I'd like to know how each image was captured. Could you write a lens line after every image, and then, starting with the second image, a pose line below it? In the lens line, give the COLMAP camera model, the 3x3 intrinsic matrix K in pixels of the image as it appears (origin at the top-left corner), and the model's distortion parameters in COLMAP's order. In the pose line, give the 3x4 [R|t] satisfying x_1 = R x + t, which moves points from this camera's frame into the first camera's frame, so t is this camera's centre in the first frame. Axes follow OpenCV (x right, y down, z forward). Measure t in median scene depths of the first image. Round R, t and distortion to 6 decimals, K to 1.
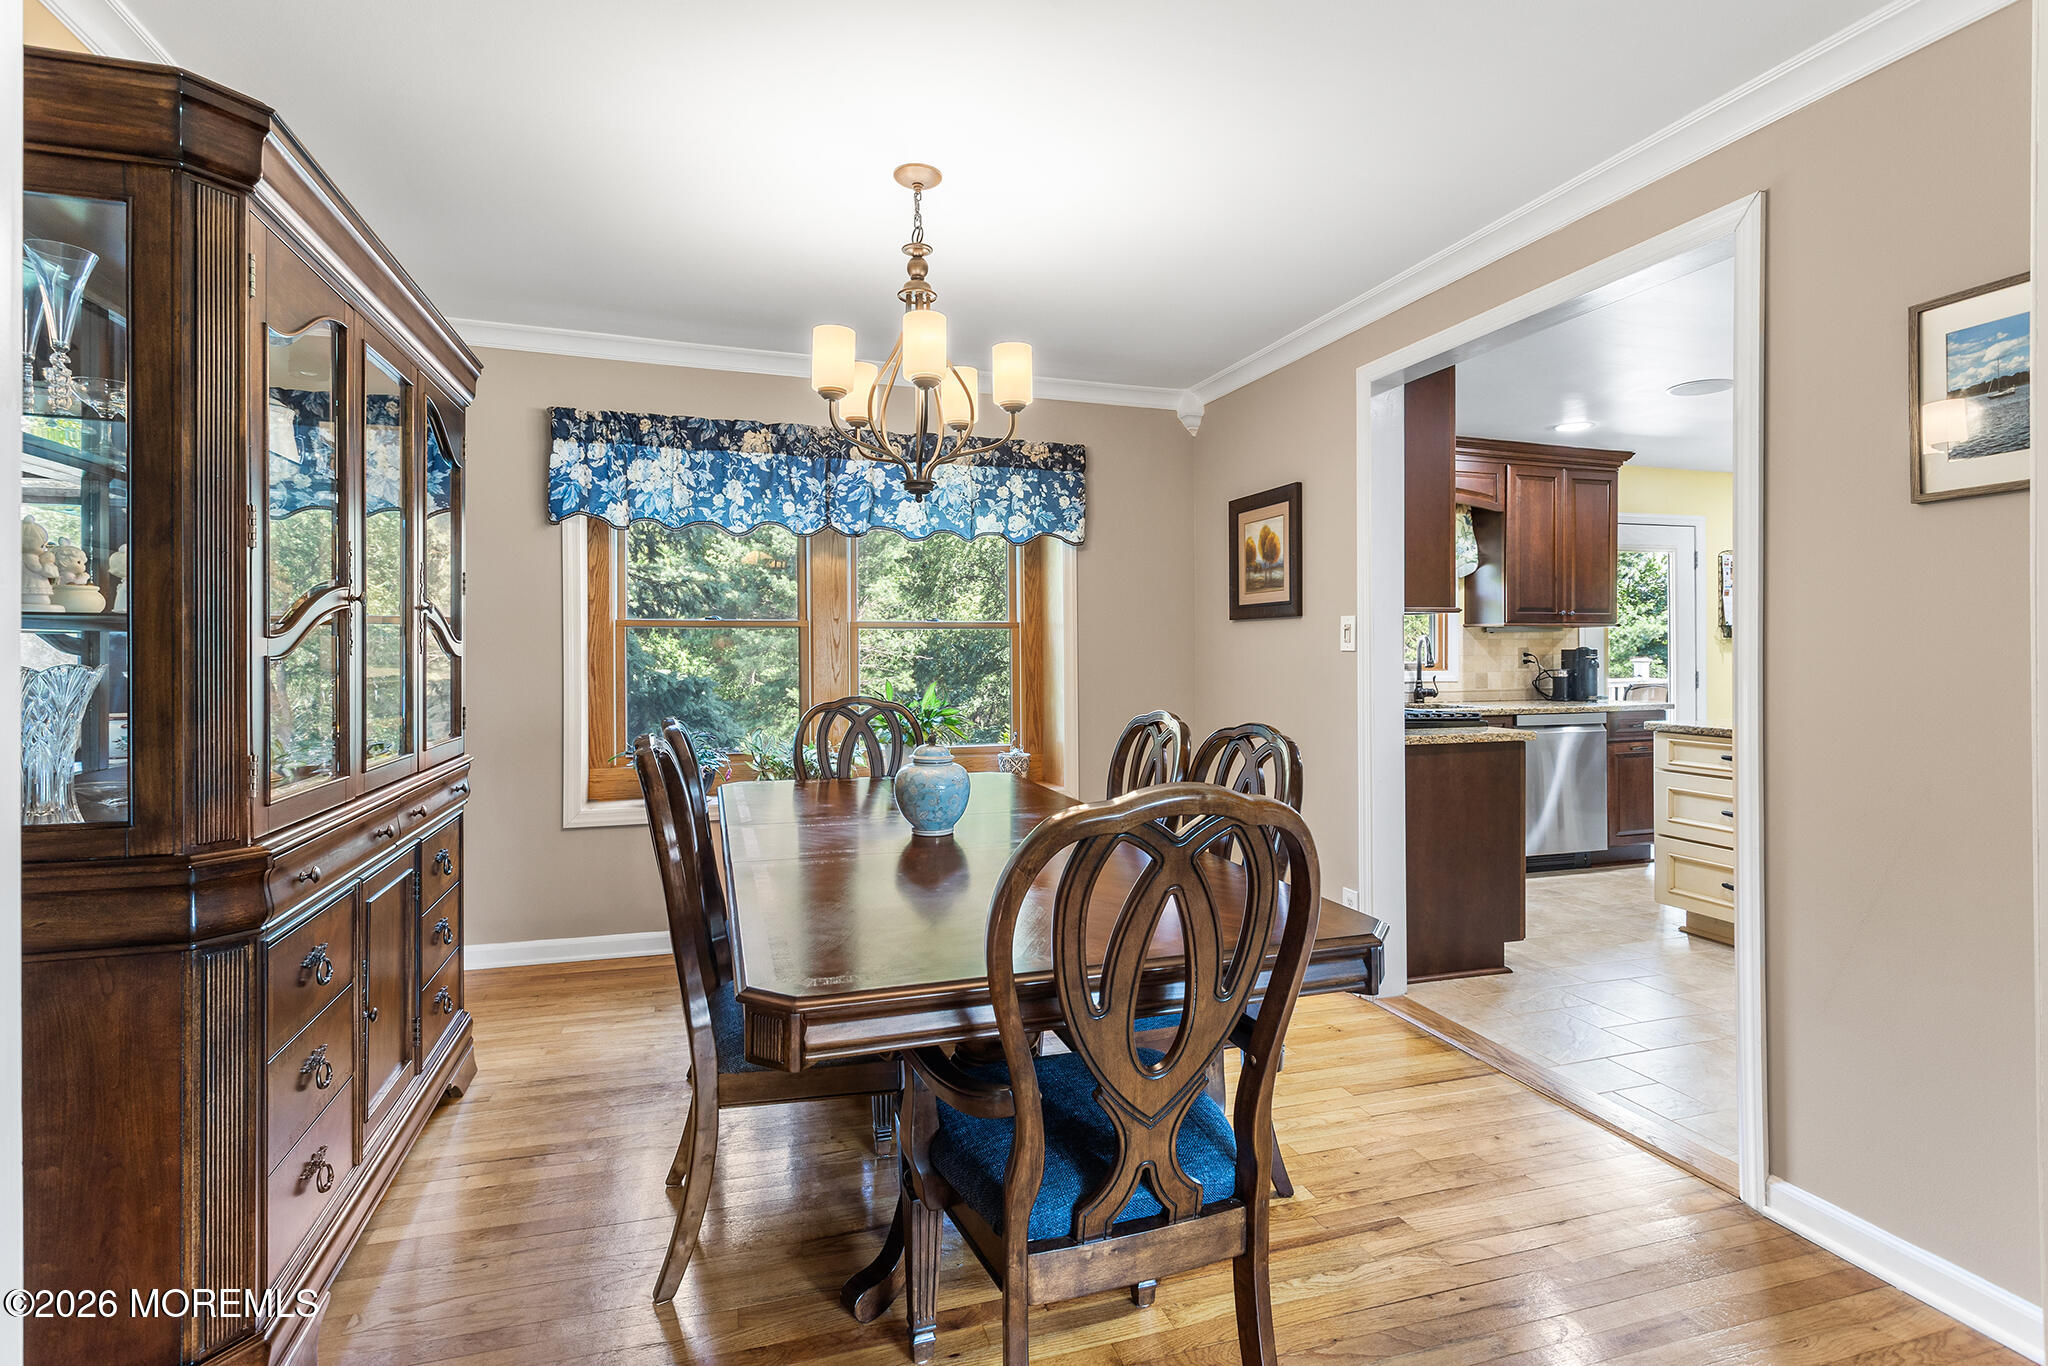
lens RADIAL K [[971.6, 0, 1001.7], [0, 971.6, 663.2], [0, 0, 1]] dist [-0.000075, -0.000027]
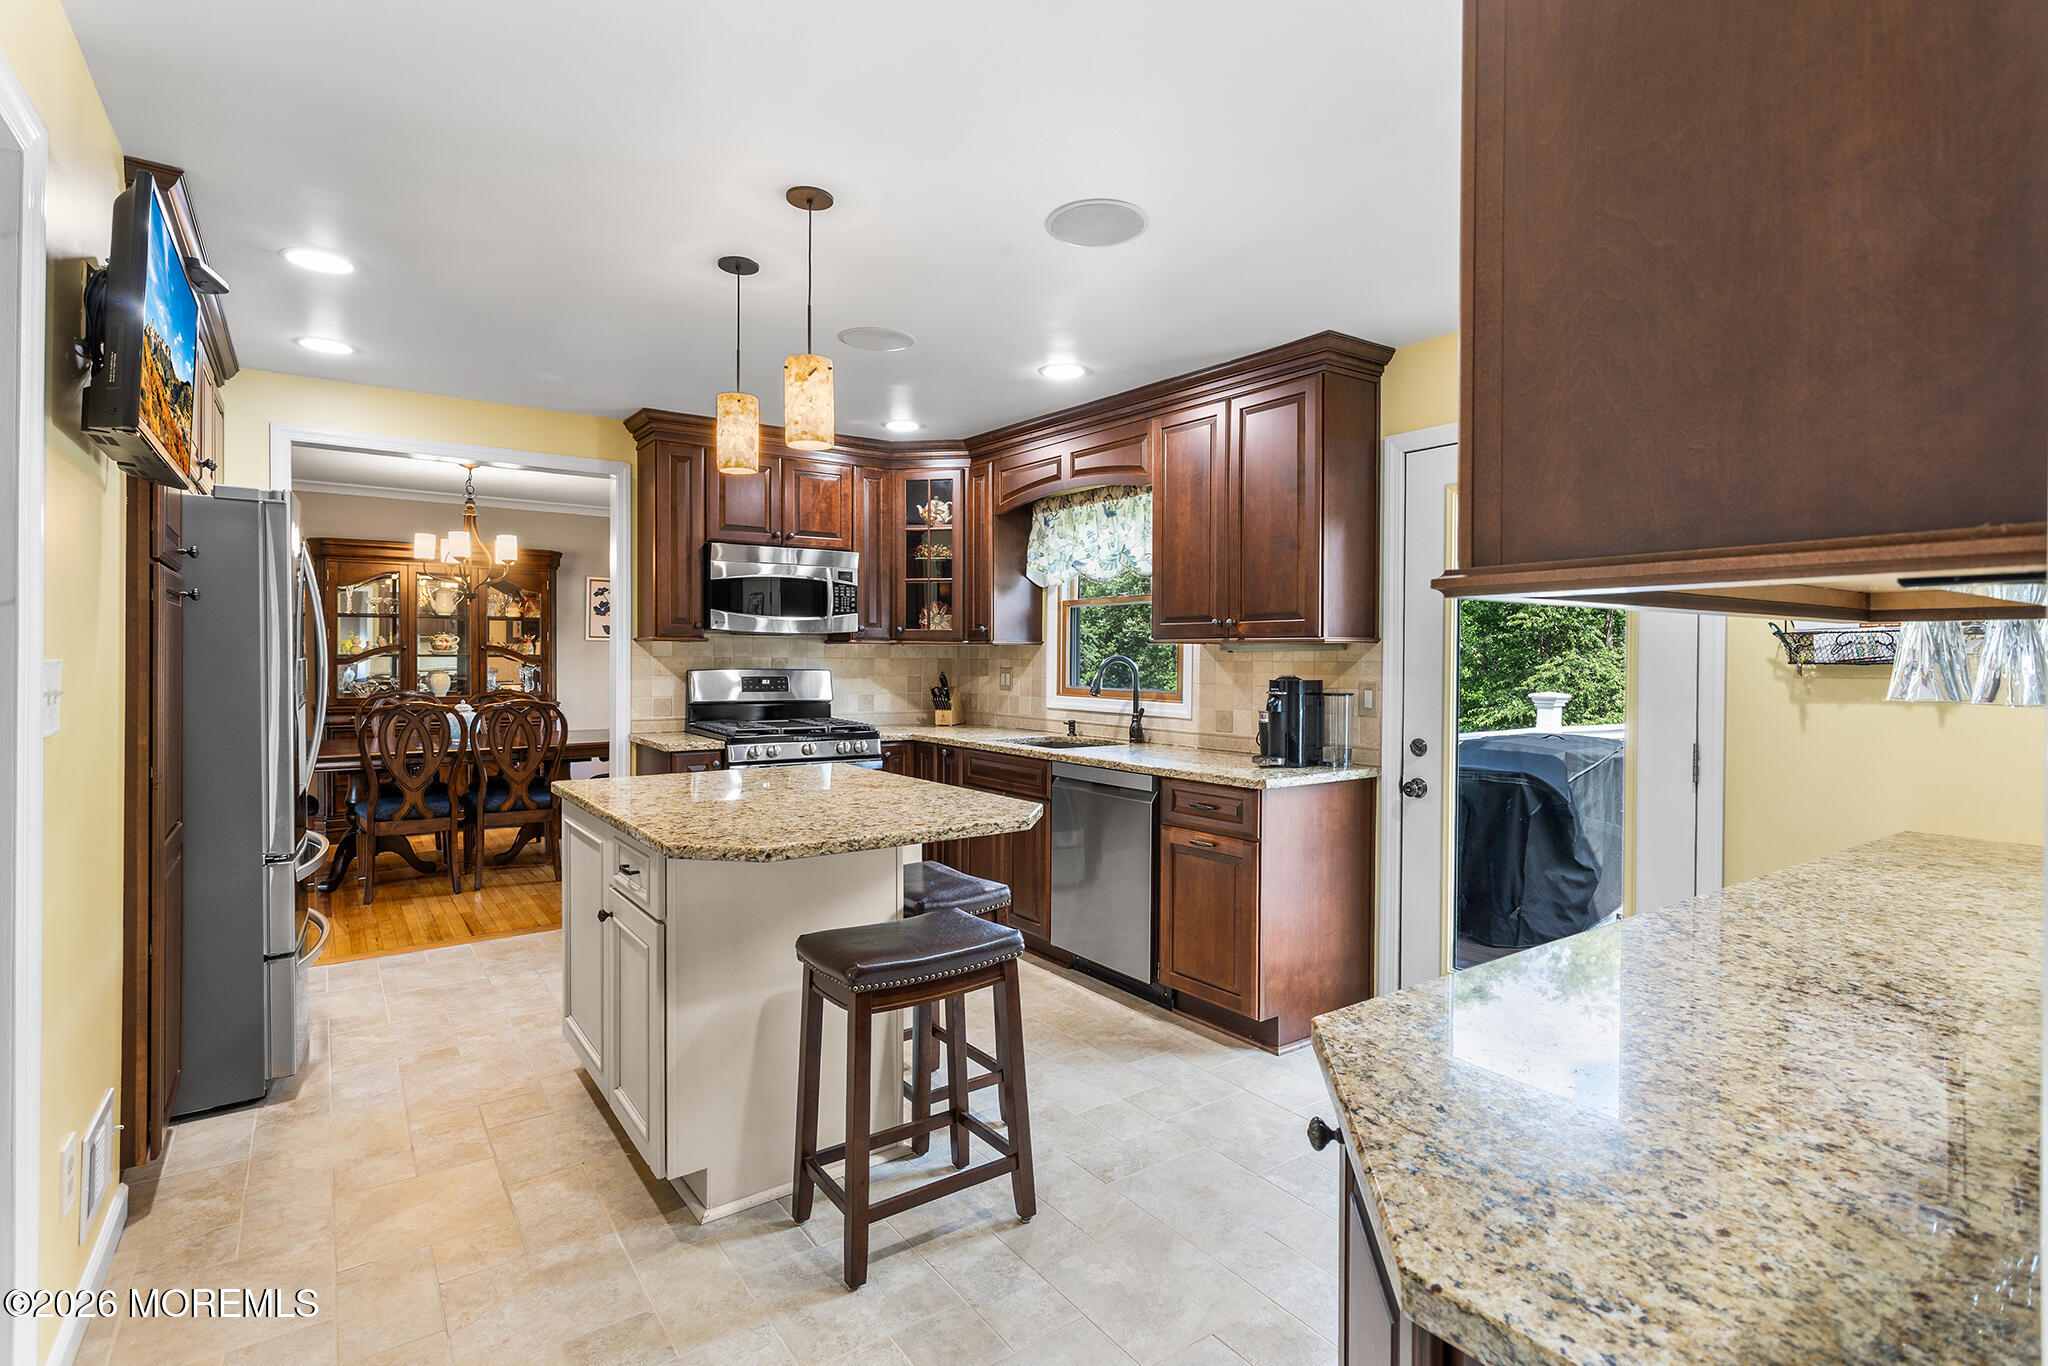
lens RADIAL K [[1000.0, 0, 1018.5], [0, 1000.0, 660.9], [0, 0, 1]] dist [-0.000130, -0.000019]
pose [[0.315852, 0.011908, -0.948734, 1.148403], [-0.015867, 0.999848, 0.007267, -0.028215], [0.948676, 0.012758, 0.315993, 0.651348]]
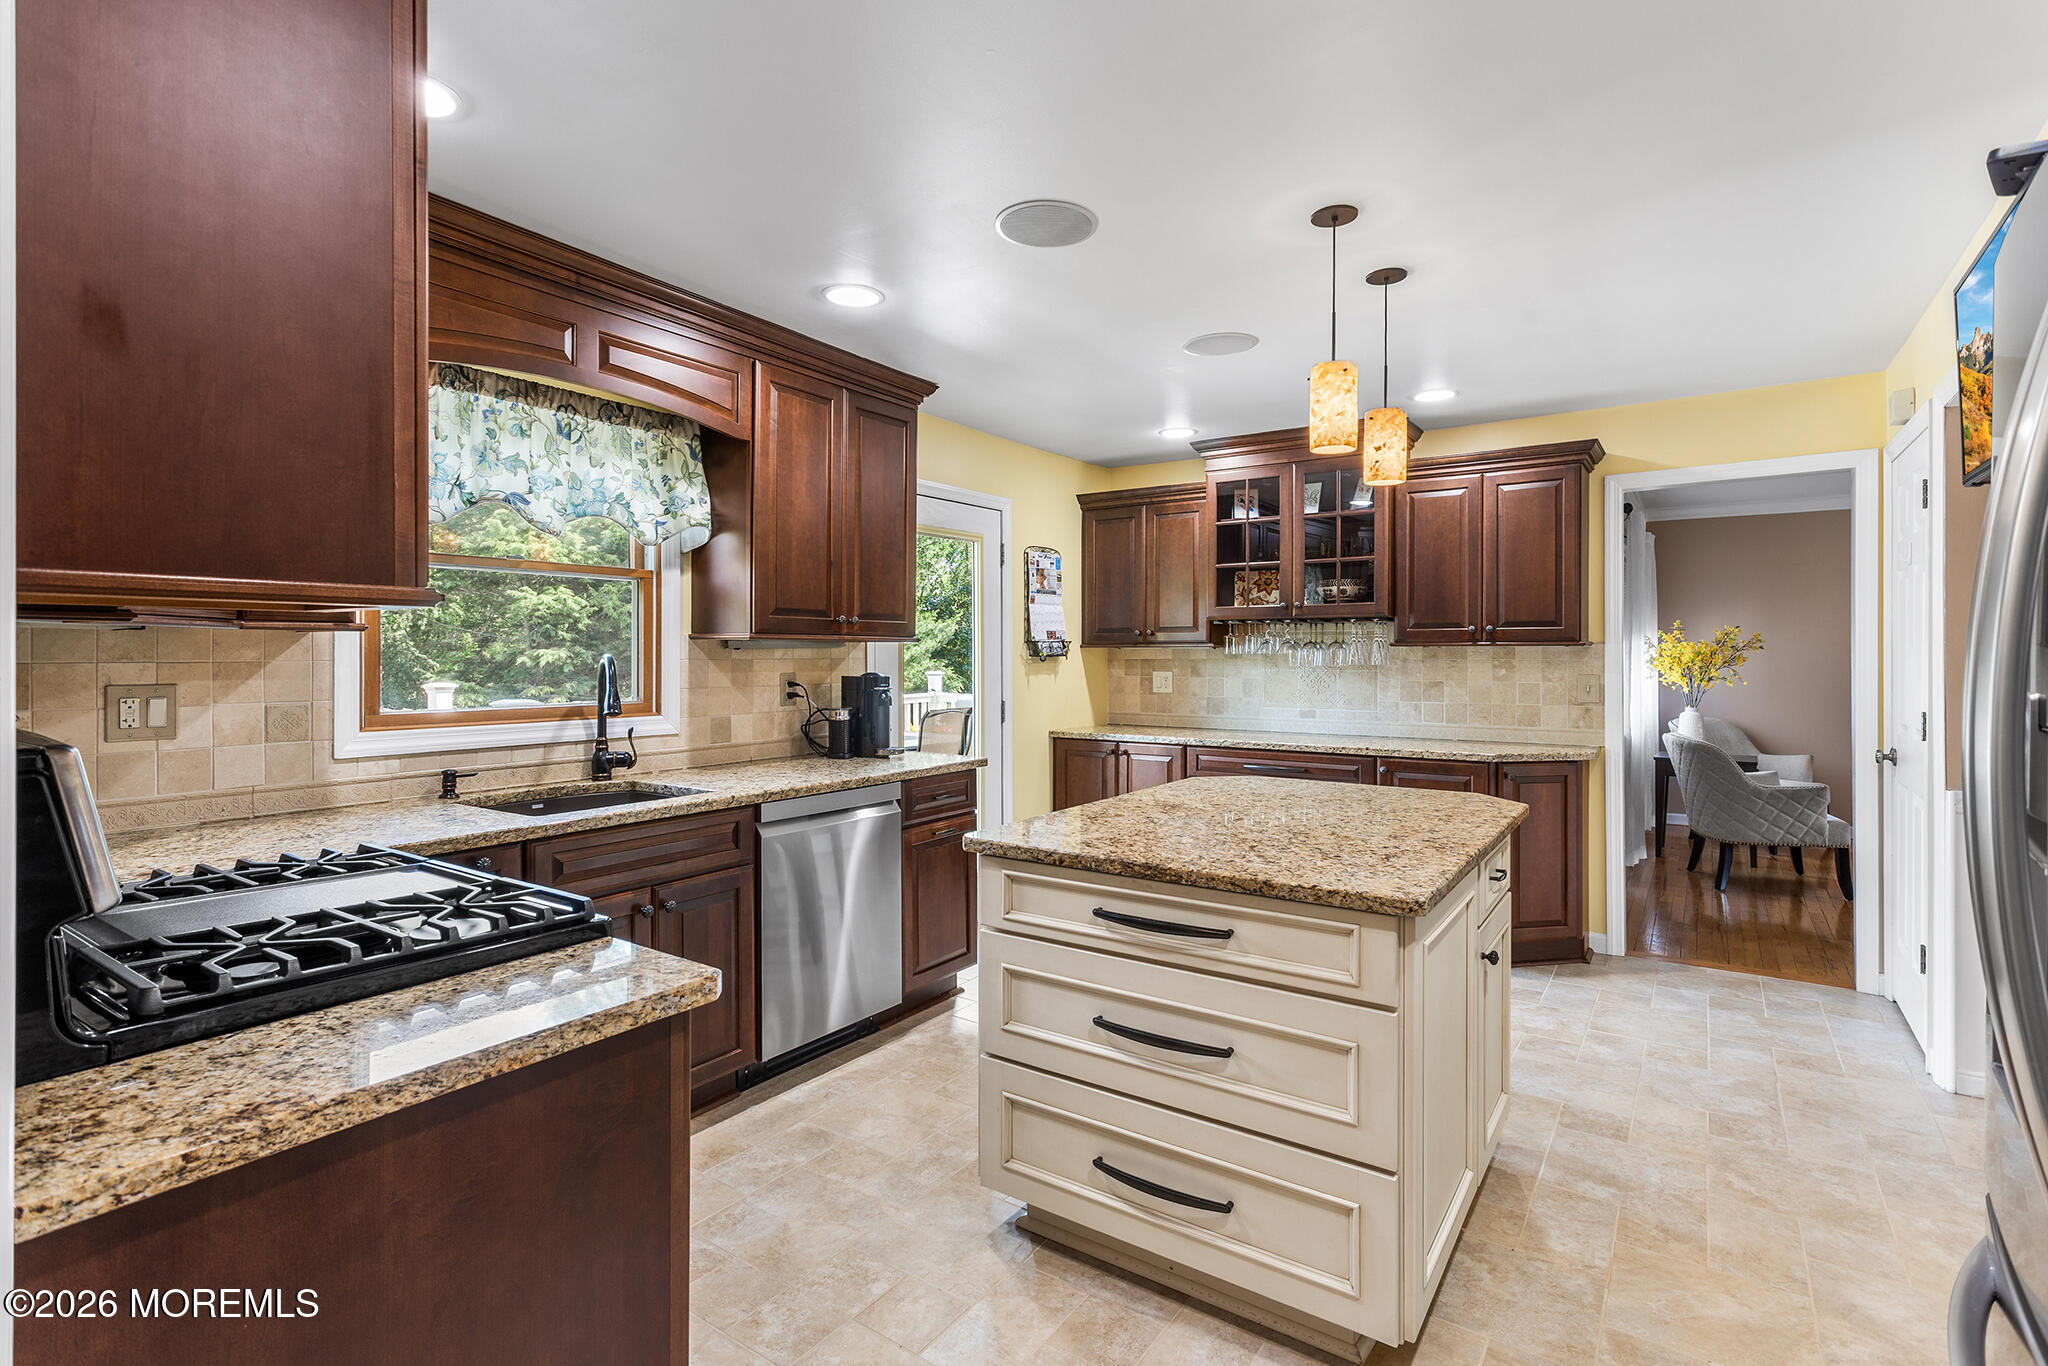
lens RADIAL K [[983.7, 0, 1021.5], [0, 983.7, 650.6], [0, 0, 1]] dist [-0.001040, -0.000162]
pose [[0.780927, 0.008309, 0.624567, 0.269308], [-0.000471, 0.999919, -0.012713, -0.023259], [-0.624622, 0.009634, 0.780868, 0.428604]]
